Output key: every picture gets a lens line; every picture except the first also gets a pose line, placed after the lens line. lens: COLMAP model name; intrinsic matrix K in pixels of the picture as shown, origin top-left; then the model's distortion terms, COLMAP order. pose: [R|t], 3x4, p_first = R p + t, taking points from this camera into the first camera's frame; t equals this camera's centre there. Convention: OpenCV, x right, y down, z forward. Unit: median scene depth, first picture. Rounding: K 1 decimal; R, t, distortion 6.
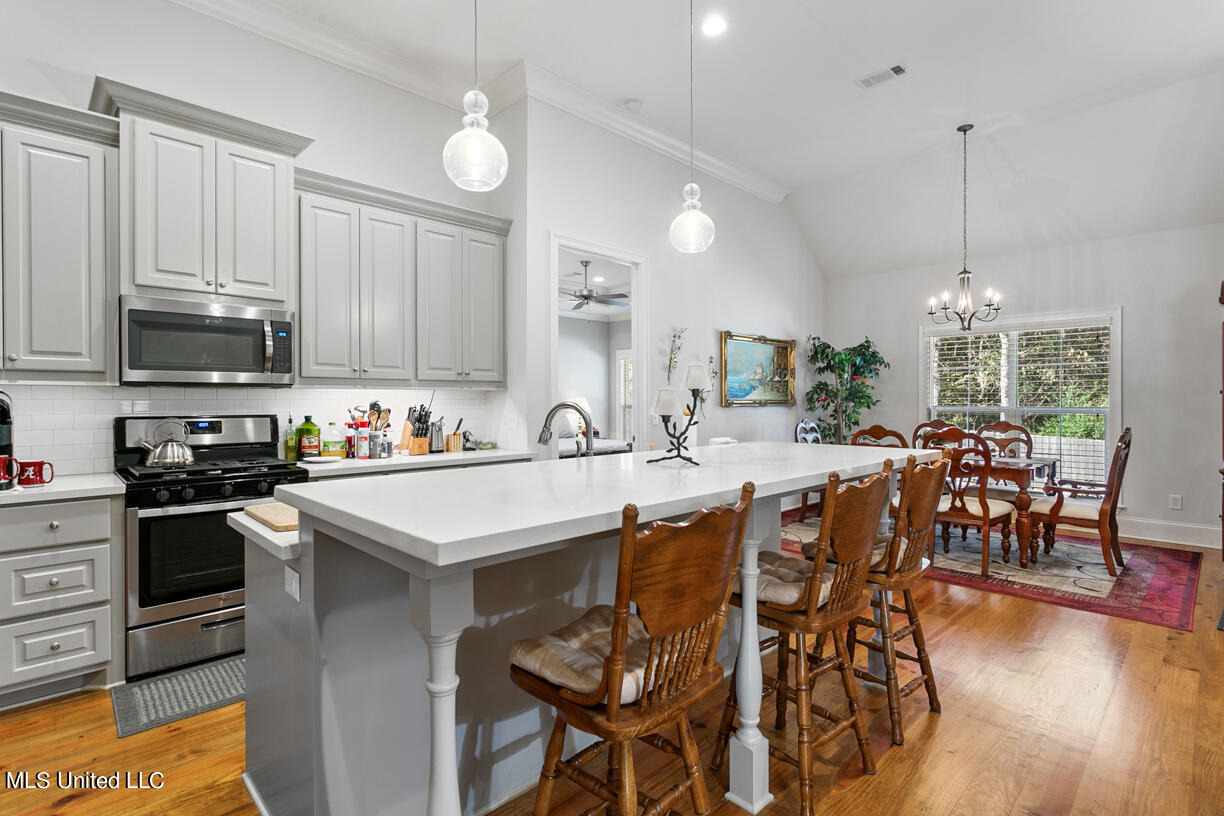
lens RADIAL K [[585.2, 0, 574.6], [0, 585.2, 404.9], [0, 0, 1]] dist [0.000080, 0.000123]
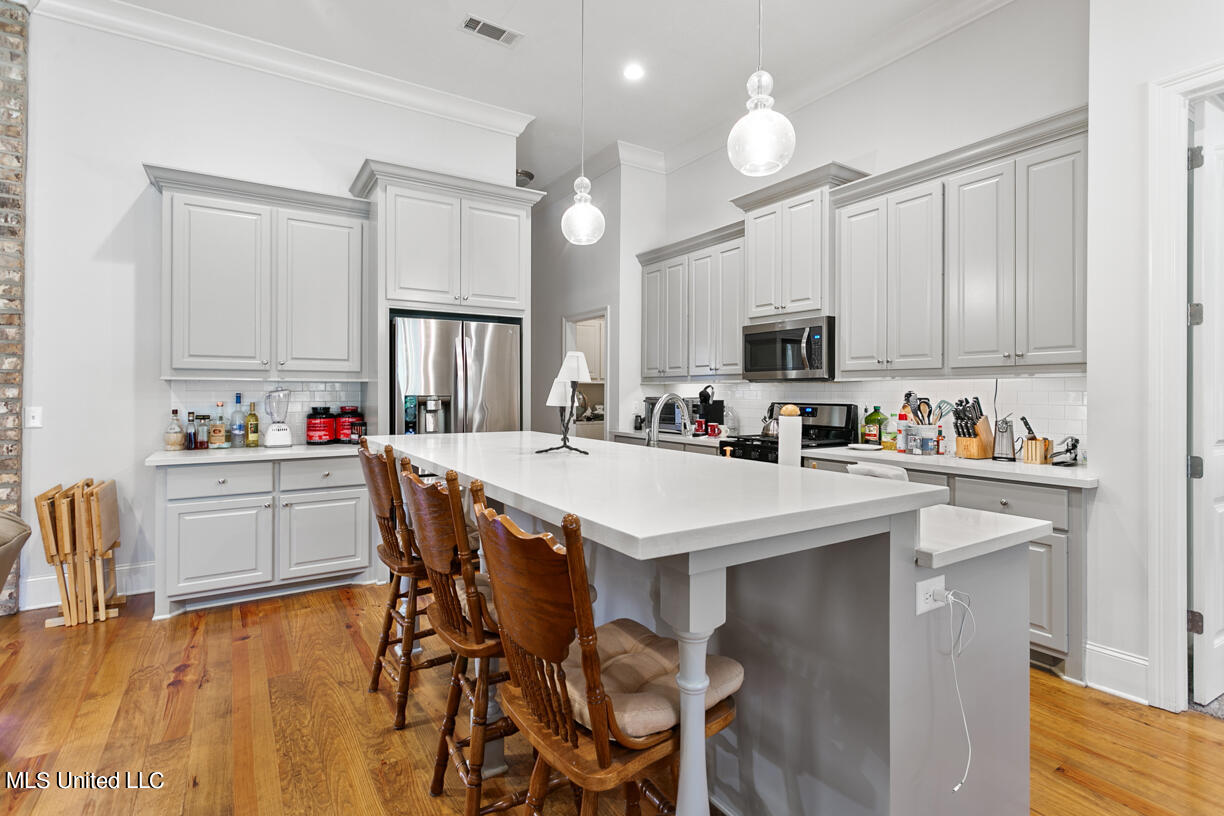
lens RADIAL K [[610.4, 0, 623.9], [0, 610.4, 389.8], [0, 0, 1]] dist [0.002726, 0.000555]
pose [[-0.146615, 0.000748, -0.989193, 0.775672], [-0.006310, 0.999979, 0.001692, -0.011244], [0.989174, 0.006489, -0.146607, 0.771500]]
